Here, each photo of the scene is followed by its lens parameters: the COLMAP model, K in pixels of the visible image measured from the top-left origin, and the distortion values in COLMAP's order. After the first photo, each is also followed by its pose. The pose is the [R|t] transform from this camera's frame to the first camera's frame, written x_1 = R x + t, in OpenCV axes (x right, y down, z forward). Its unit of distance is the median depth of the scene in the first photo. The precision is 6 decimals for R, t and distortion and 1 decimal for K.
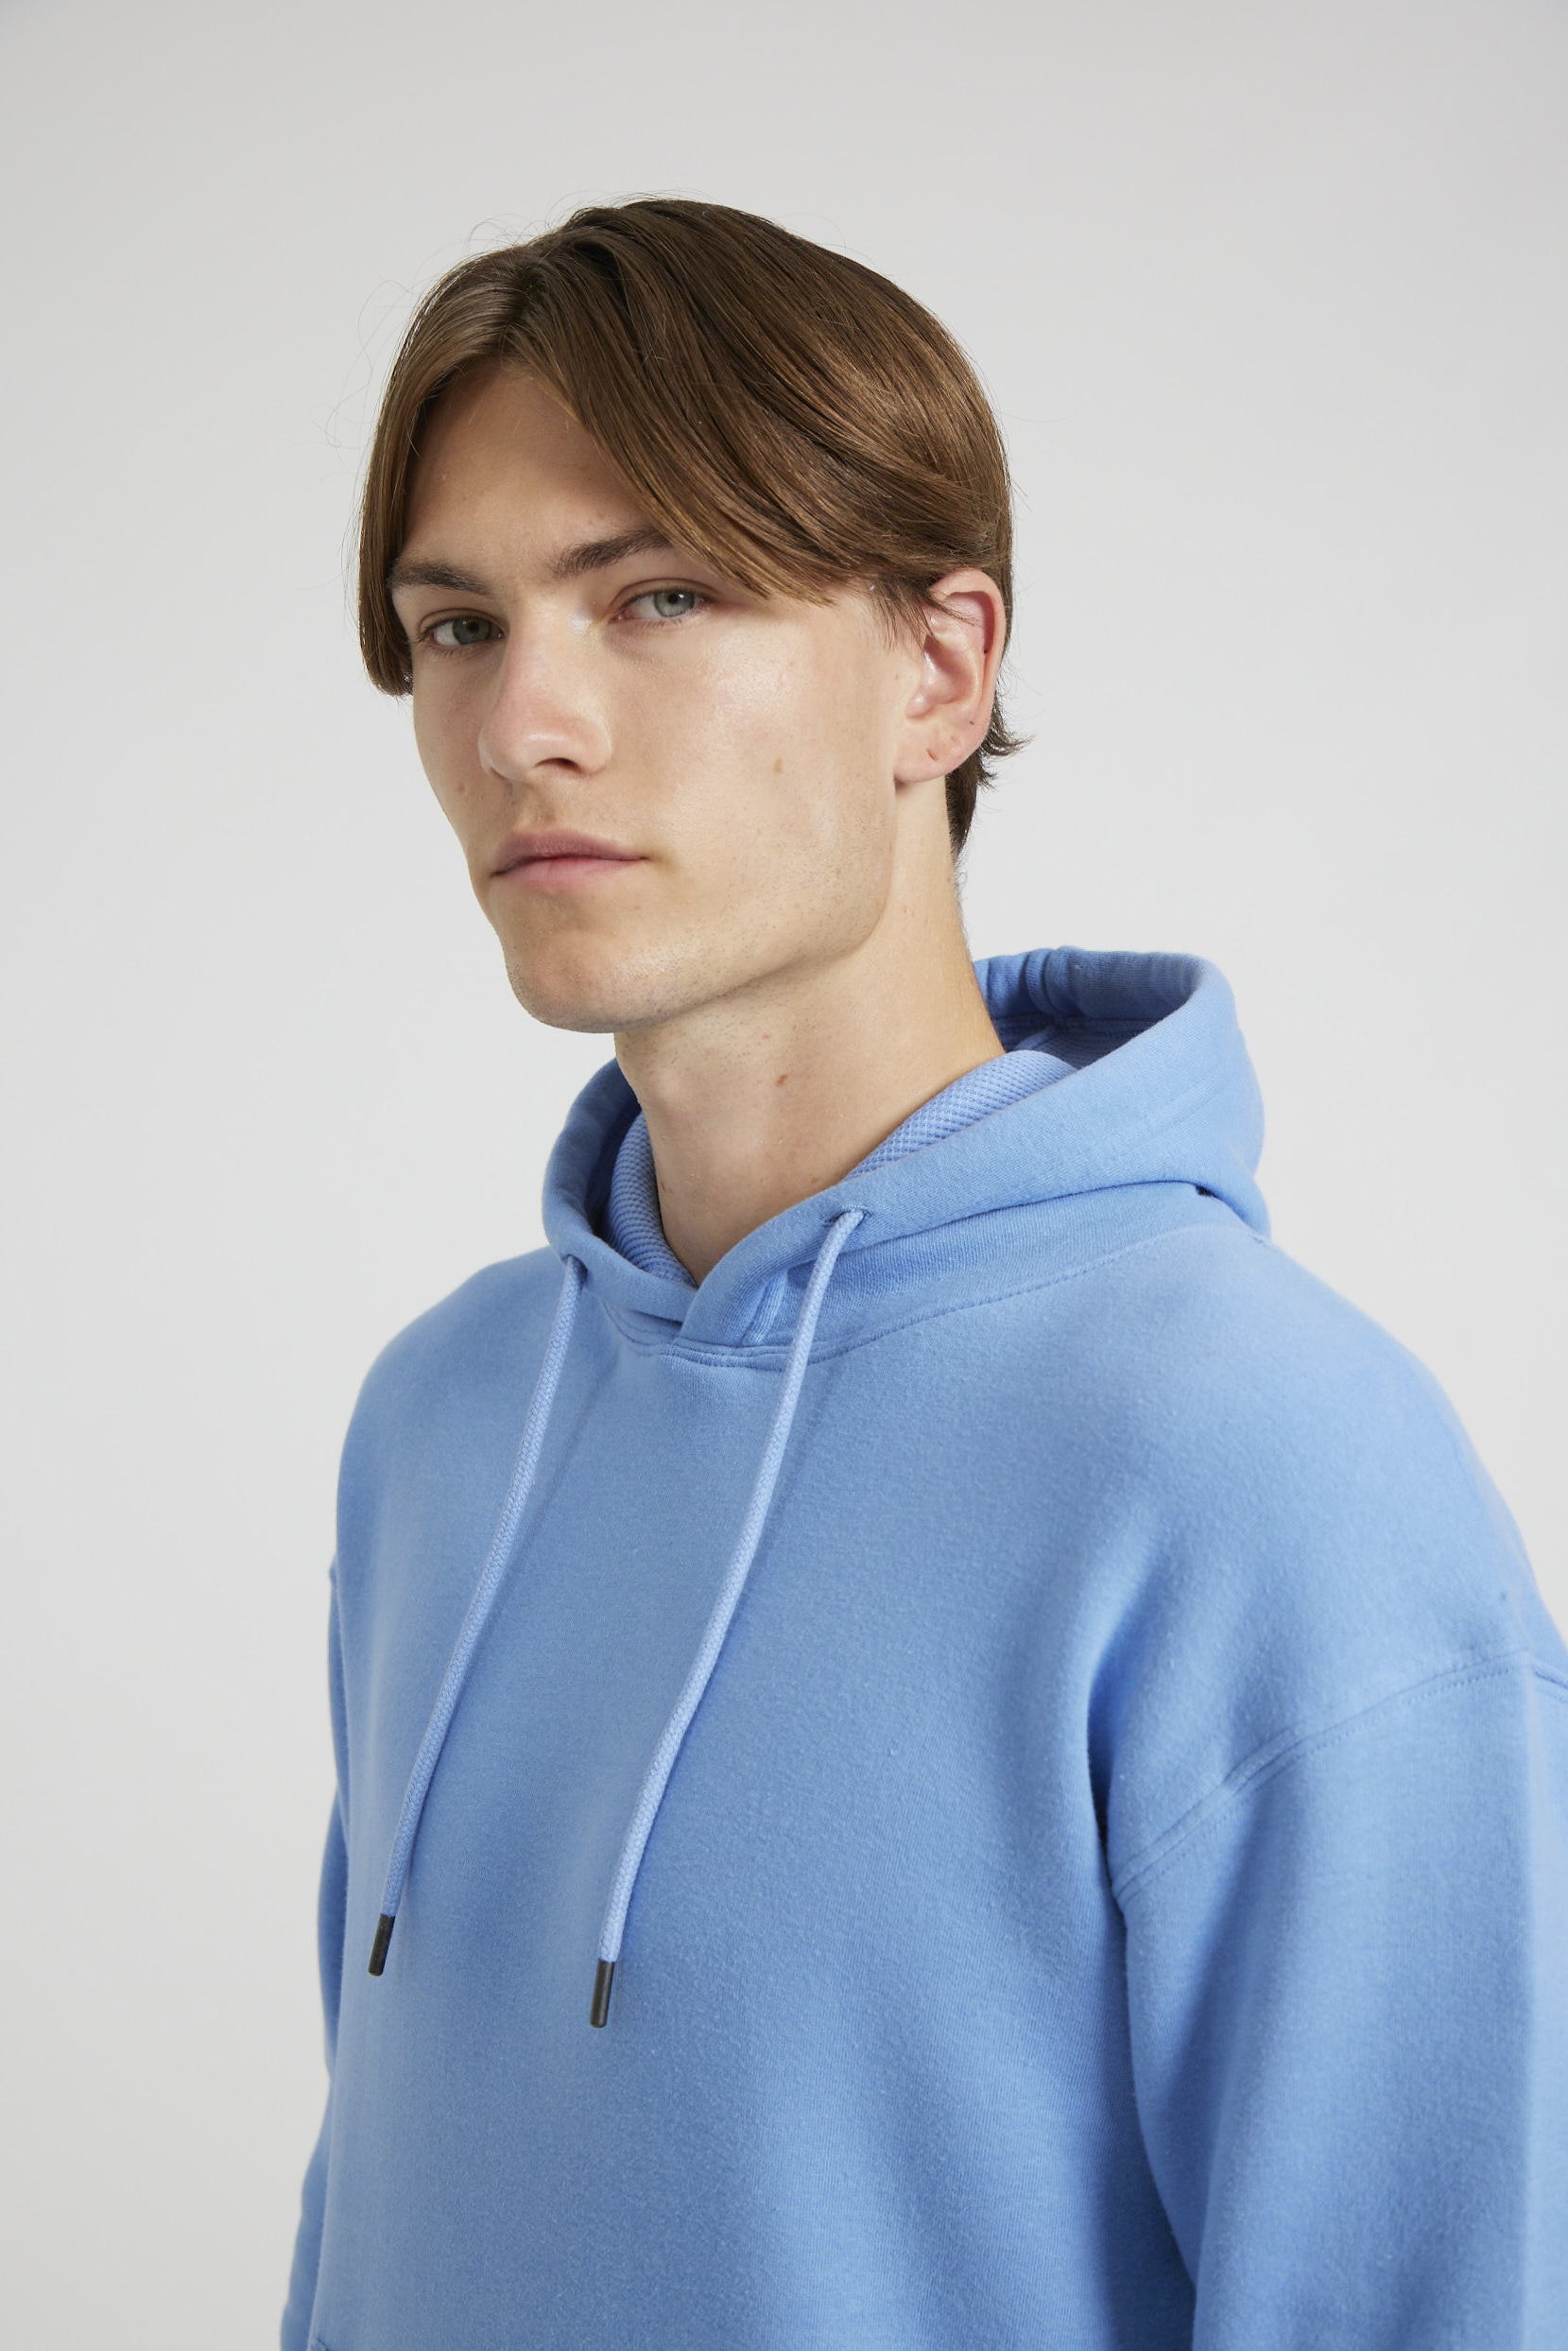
lens RADIAL K [[3078.4, 0, 703.2], [0, 3078.4, 1076.6], [0, 0, 1]] dist [-0.063895, -0.027684]
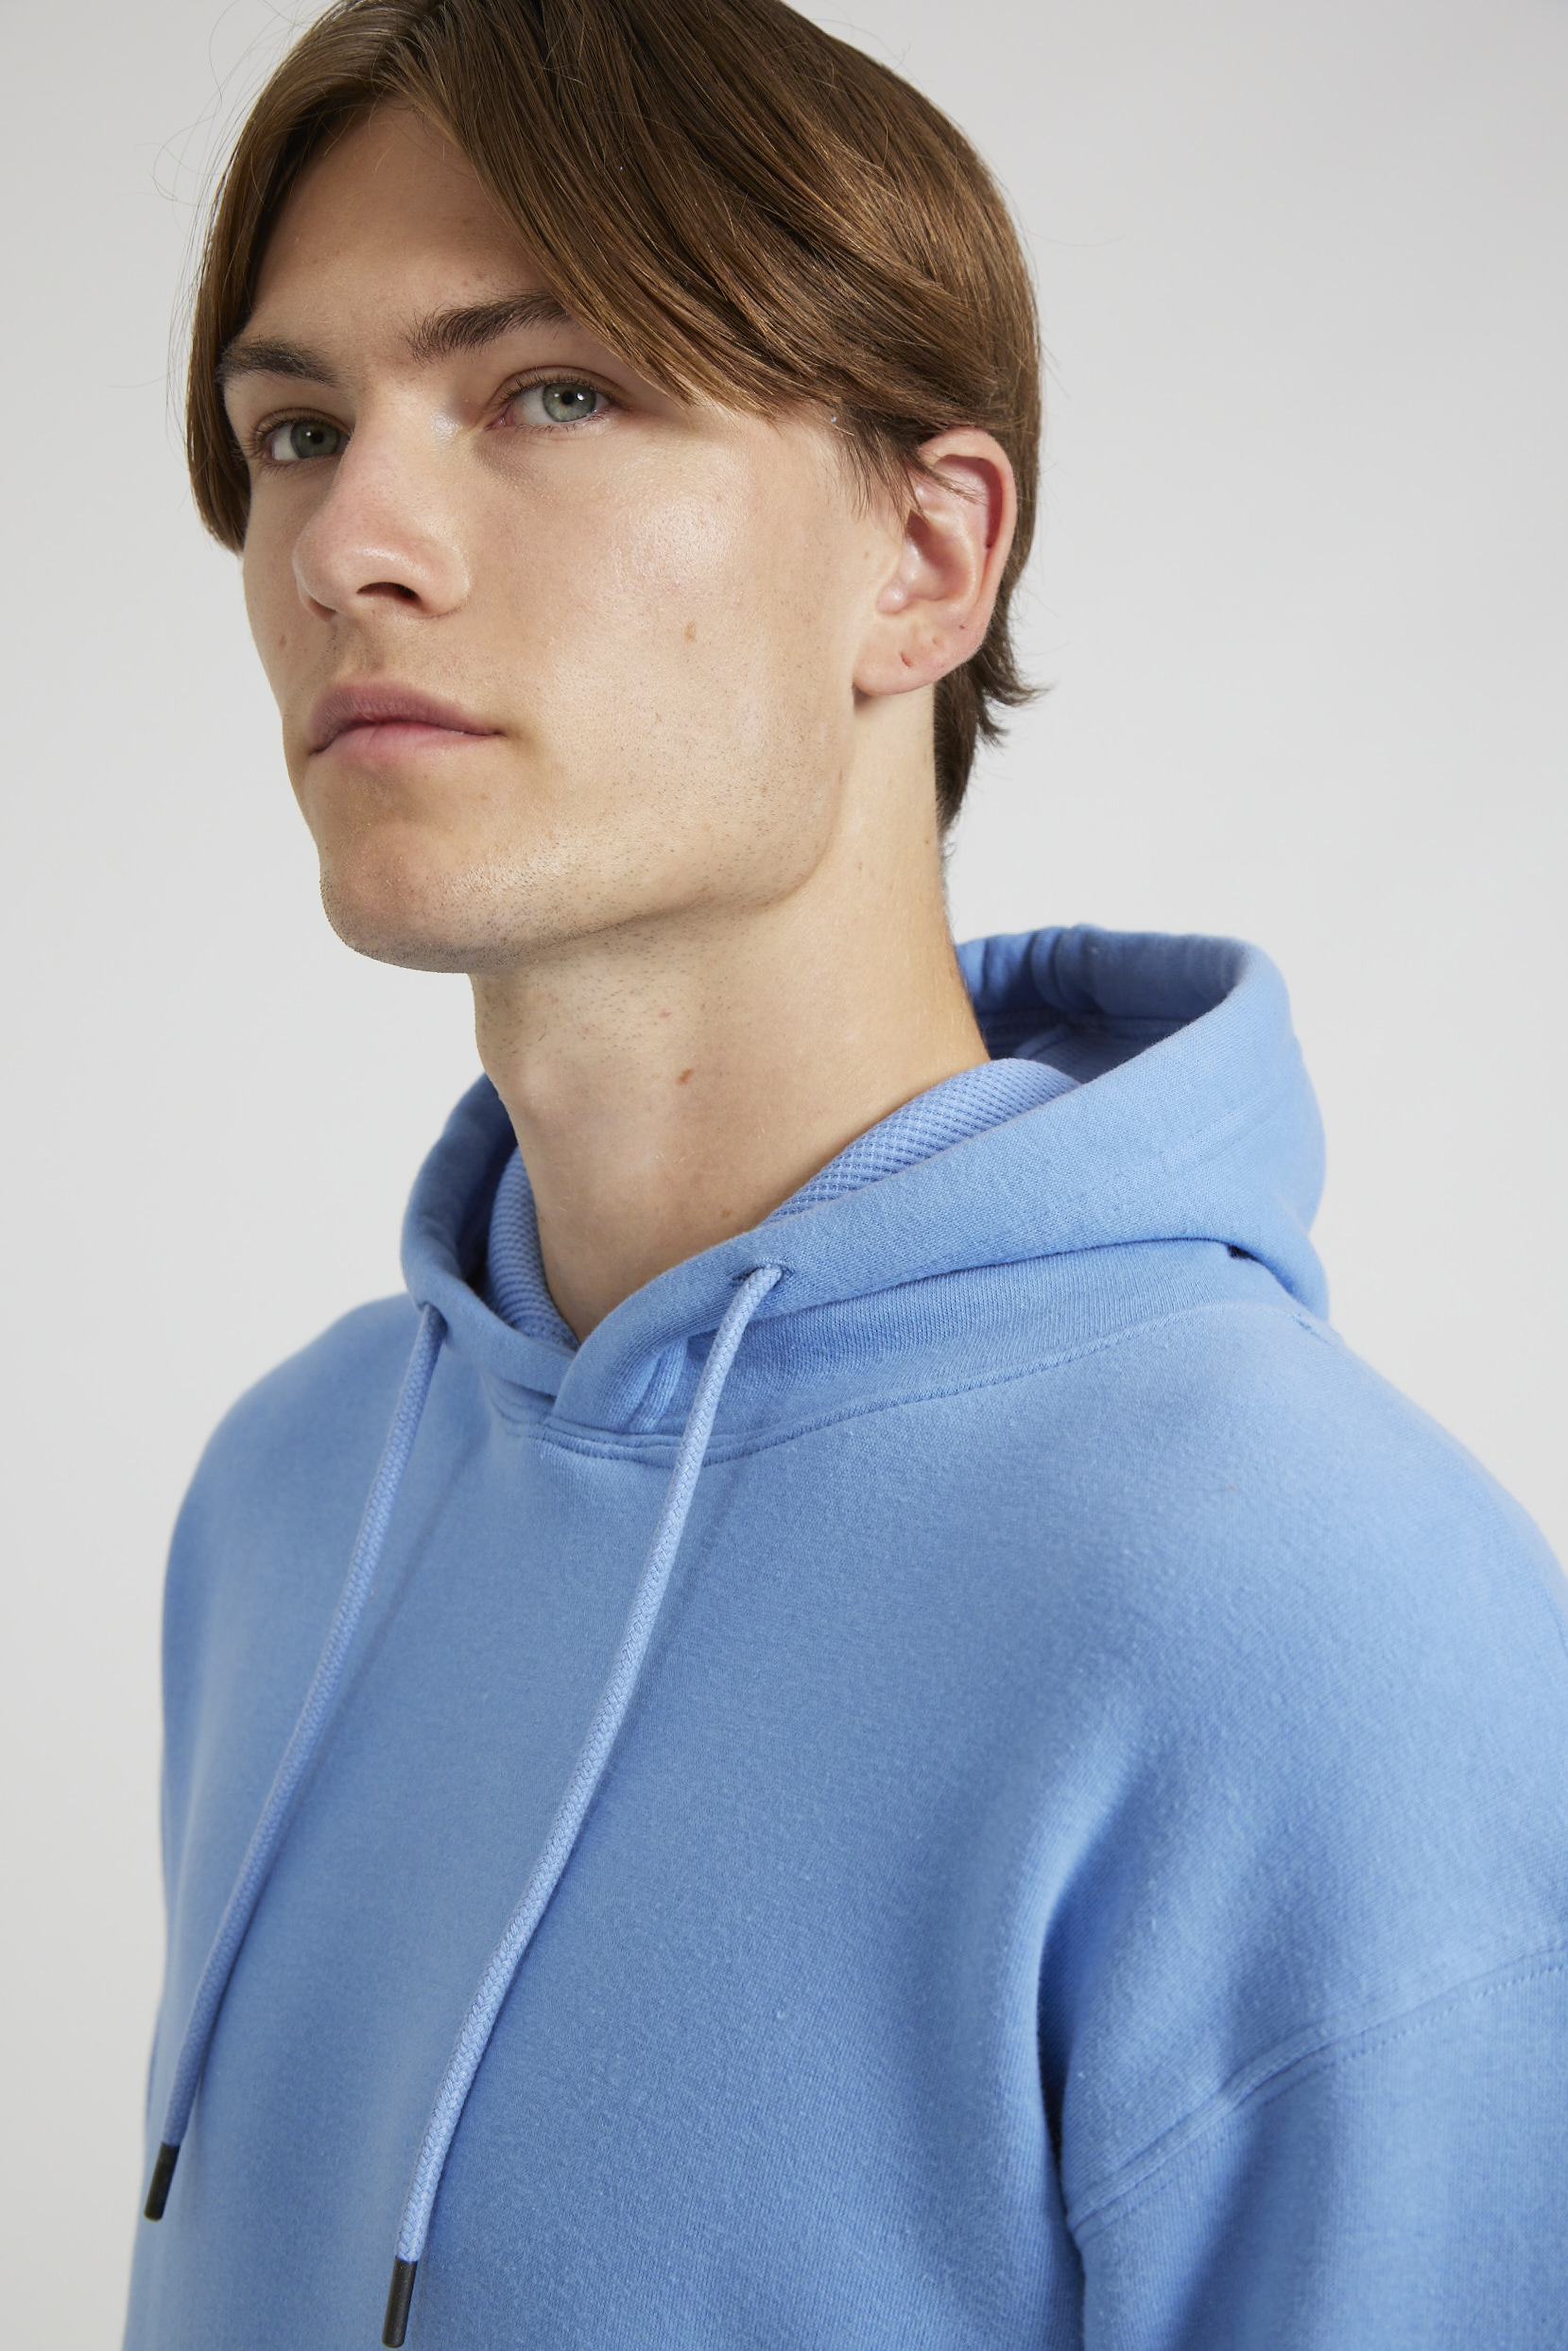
lens RADIAL K [[3095.2, 0, 782.4], [0, 3095.2, 1207.8], [0, 0, 1]] dist [0.008608, -0.061405]
pose [[0.999588, 0.027461, -0.008365, 0.064083], [-0.027009, 0.998380, 0.050074, -0.009895], [0.009727, -0.049828, 0.998710, 0.268694]]
